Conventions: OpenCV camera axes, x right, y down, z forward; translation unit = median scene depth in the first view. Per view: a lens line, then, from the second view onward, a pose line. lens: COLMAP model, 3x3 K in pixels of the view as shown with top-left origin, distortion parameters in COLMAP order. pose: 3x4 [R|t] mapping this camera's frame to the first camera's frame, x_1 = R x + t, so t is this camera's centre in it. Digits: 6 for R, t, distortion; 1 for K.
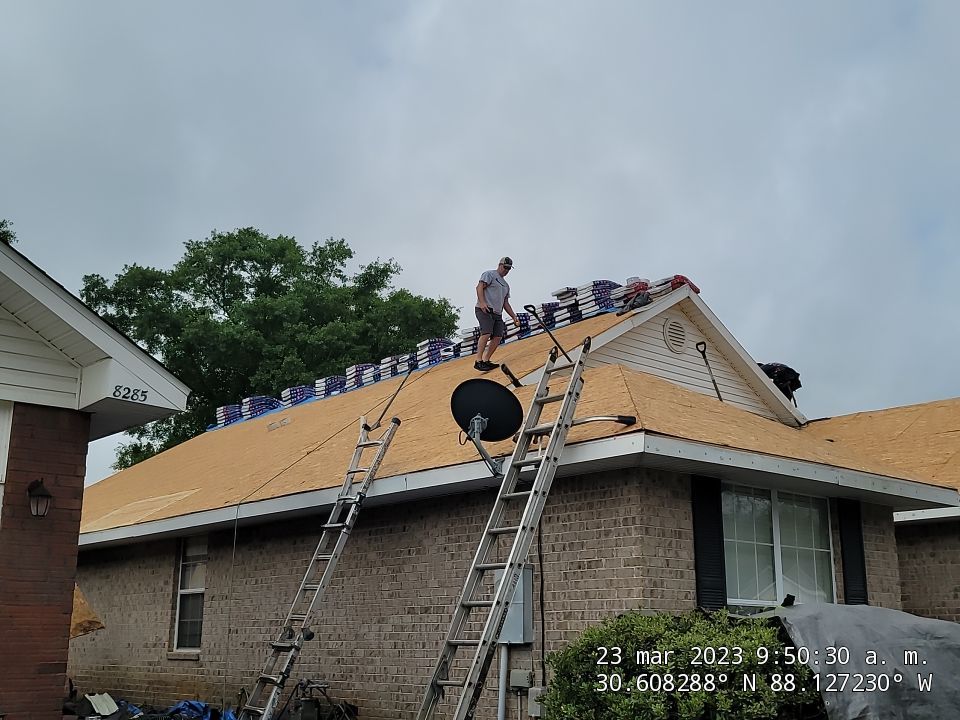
lens RADIAL K [[1103.6, 0, 481.0], [0, 1103.6, 382.7], [0, 0, 1]] dist [0.137104, -0.319128]
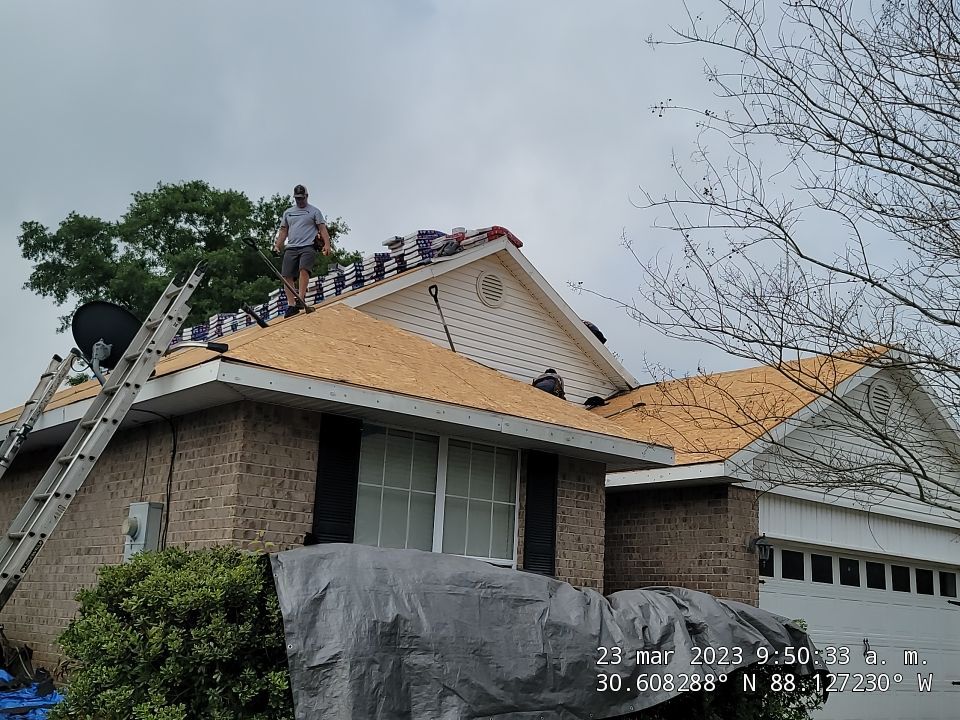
lens RADIAL K [[1103.6, 0, 481.0], [0, 1103.6, 382.7], [0, 0, 1]] dist [0.137104, -0.319128]
pose [[0.998934, 0.040565, -0.022017, 0.256779], [-0.040052, 0.998927, 0.023262, 0.022417], [0.022937, -0.022355, 0.999487, 0.049574]]
